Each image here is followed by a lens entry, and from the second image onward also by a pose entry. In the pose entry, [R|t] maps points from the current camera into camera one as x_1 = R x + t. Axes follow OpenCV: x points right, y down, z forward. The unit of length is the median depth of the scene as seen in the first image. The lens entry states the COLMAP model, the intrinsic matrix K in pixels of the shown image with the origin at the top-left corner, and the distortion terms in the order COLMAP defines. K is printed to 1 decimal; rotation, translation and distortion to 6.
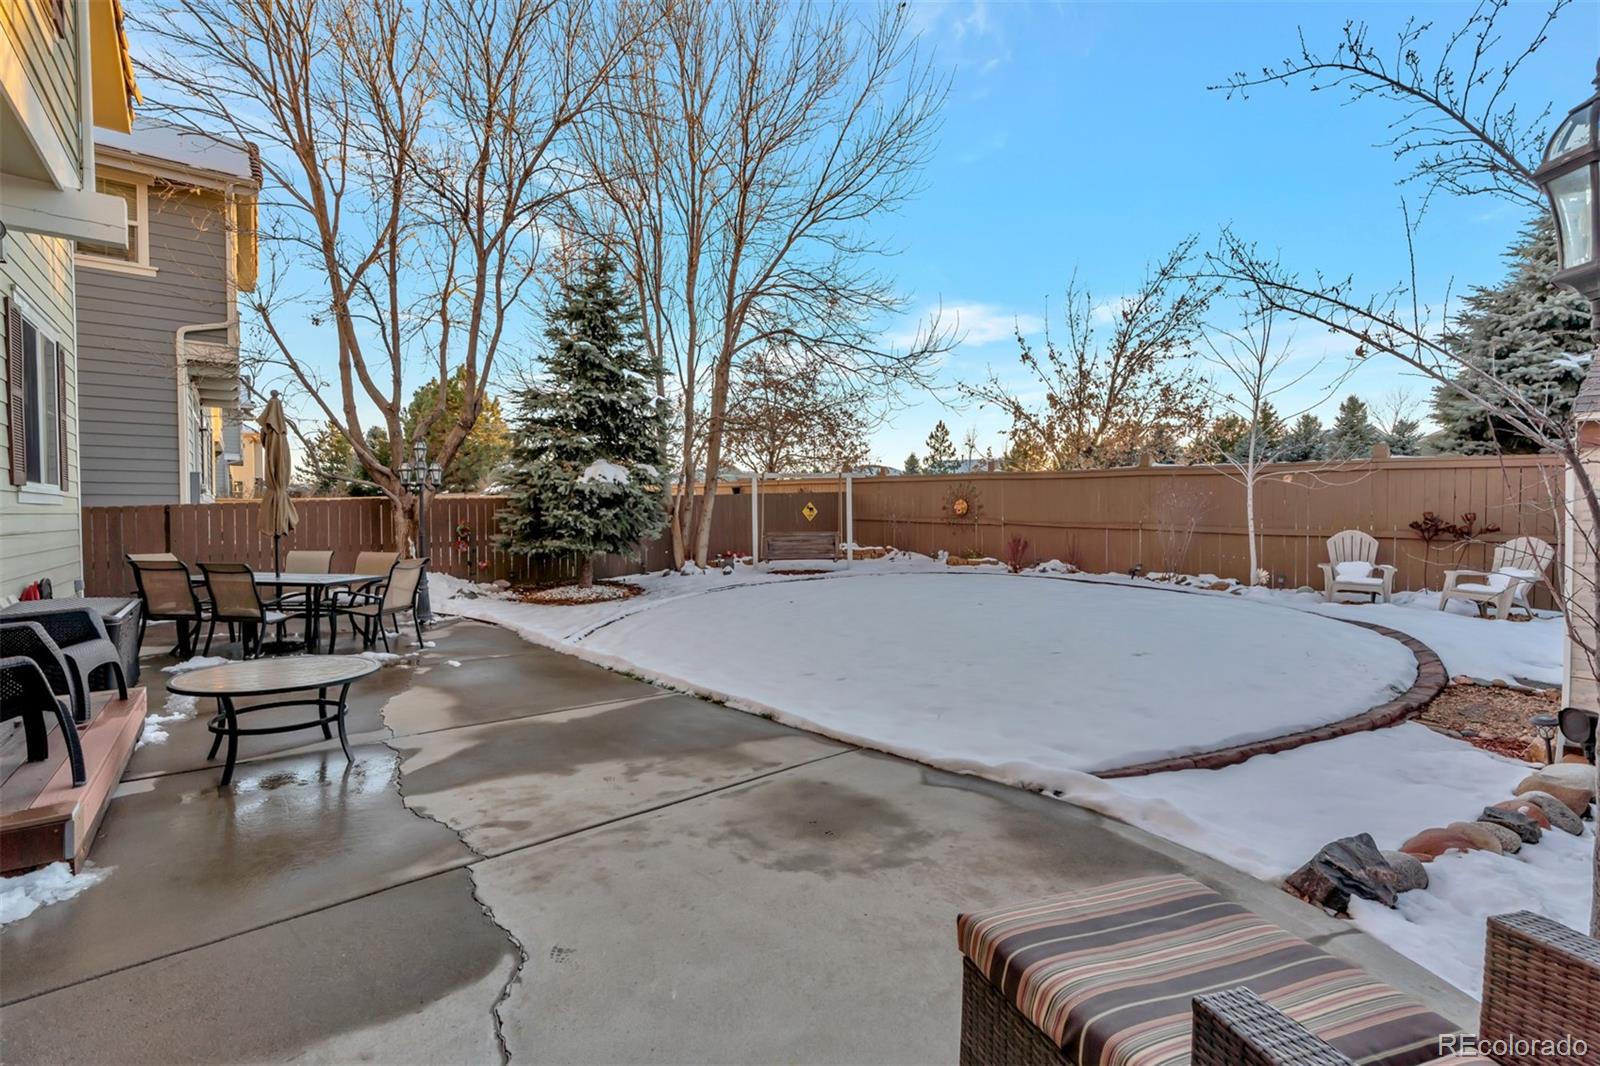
lens RADIAL K [[724.2, 0, 798.5], [0, 724.2, 533.3], [0, 0, 1]] dist [-0.014955, 0.006401]
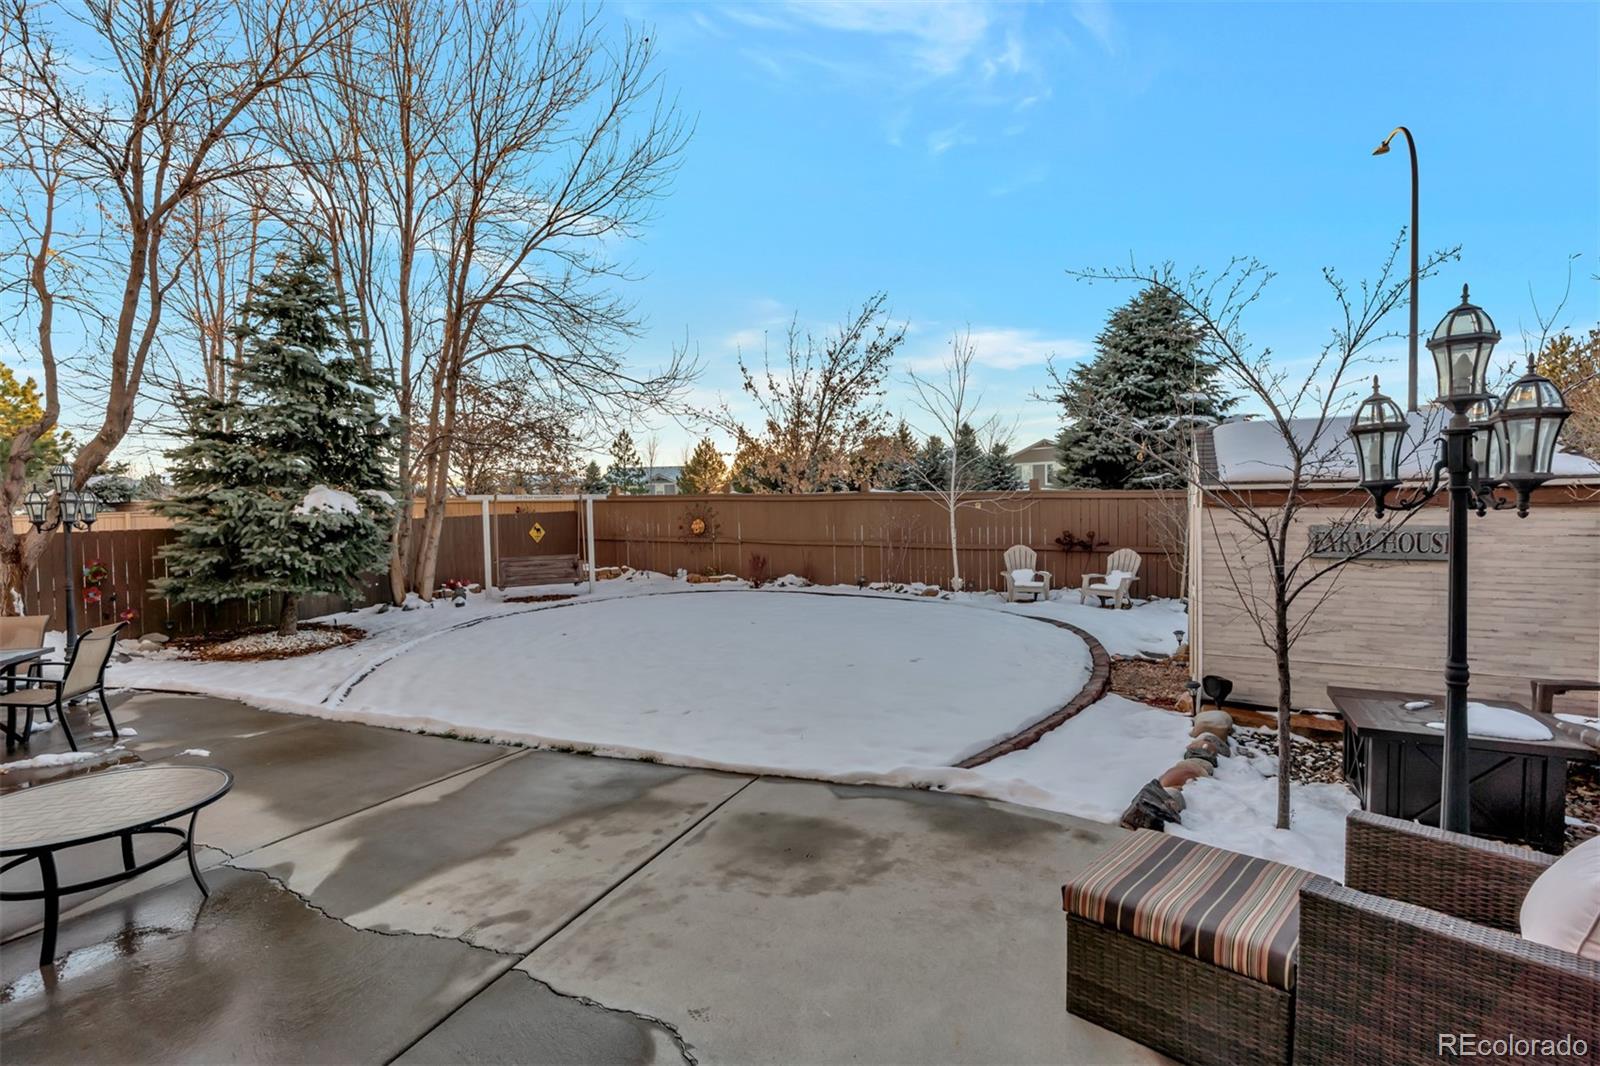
lens RADIAL K [[724.2, 0, 800.0], [0, 724.2, 534.2], [0, 0, 1]] dist [-0.014955, 0.006401]
pose [[0.903645, -0.023987, 0.427611, -0.129613], [0.027116, 0.999632, -0.001226, -0.028350], [-0.427424, 0.012703, 0.903962, -0.012964]]
